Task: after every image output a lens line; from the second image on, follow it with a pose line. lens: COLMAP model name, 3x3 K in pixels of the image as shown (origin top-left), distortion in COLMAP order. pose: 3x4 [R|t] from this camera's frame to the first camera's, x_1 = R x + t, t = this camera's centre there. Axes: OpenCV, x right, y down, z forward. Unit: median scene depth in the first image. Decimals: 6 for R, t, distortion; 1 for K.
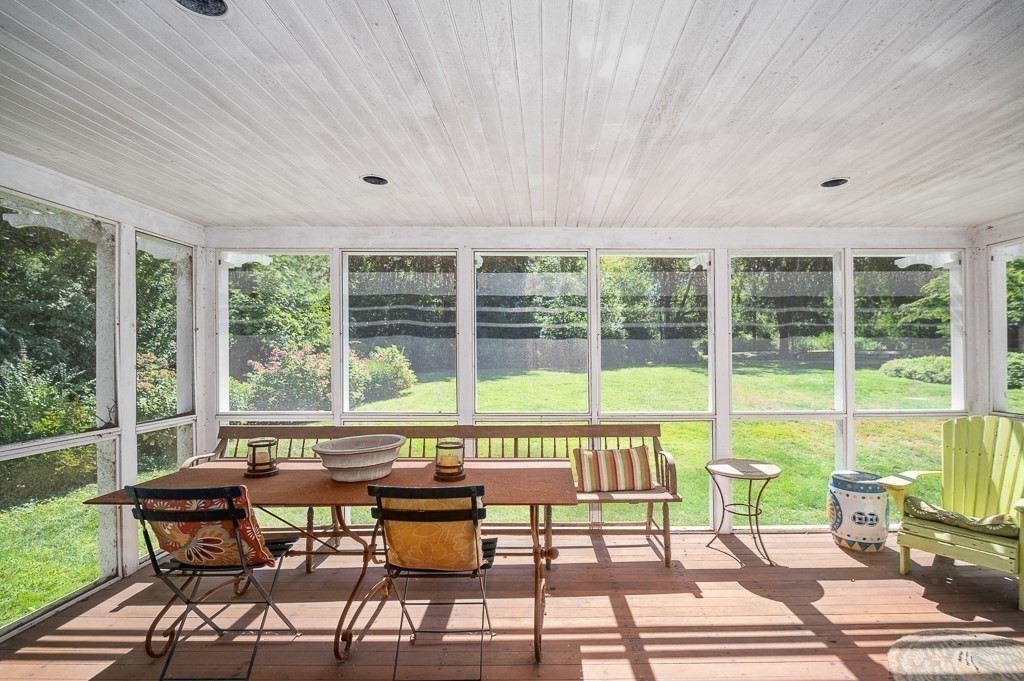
lens RADIAL K [[457.8, 0, 538.8], [0, 457.8, 347.2], [0, 0, 1]] dist [-0.009935, -0.000160]
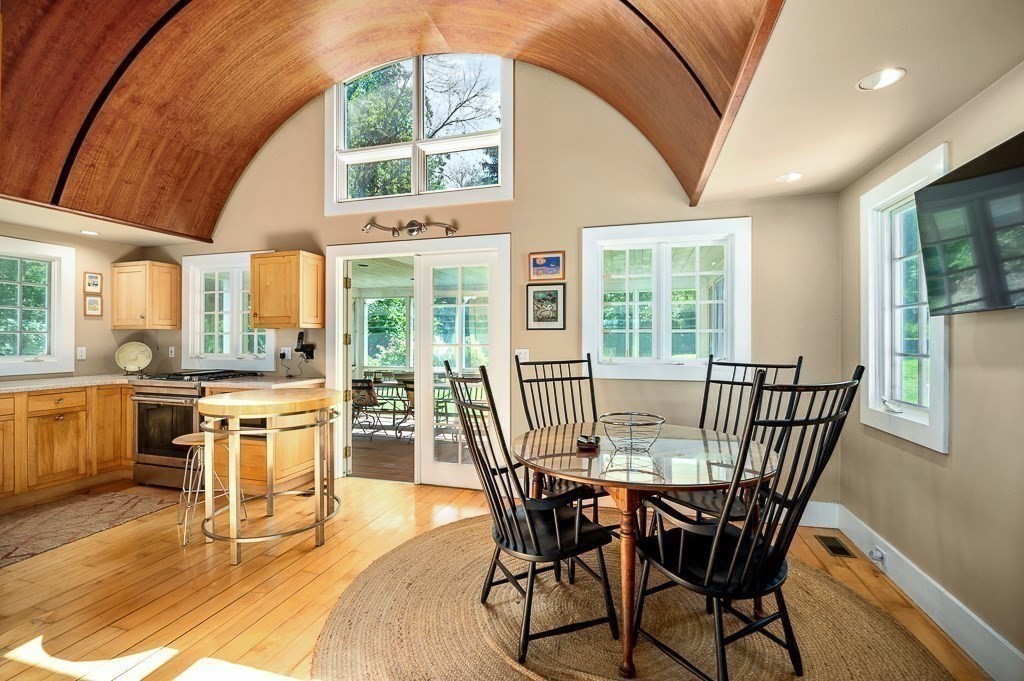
lens RADIAL K [[446.0, 0, 512.0], [0, 446.0, 340.5], [0, 0, 1]] dist [-0.016959, -0.000154]
pose [[0.961776, 0.010105, -0.273650, 0.614630], [-0.007811, 0.999925, 0.009469, -0.012761], [0.273725, -0.006969, 0.961783, -0.929072]]
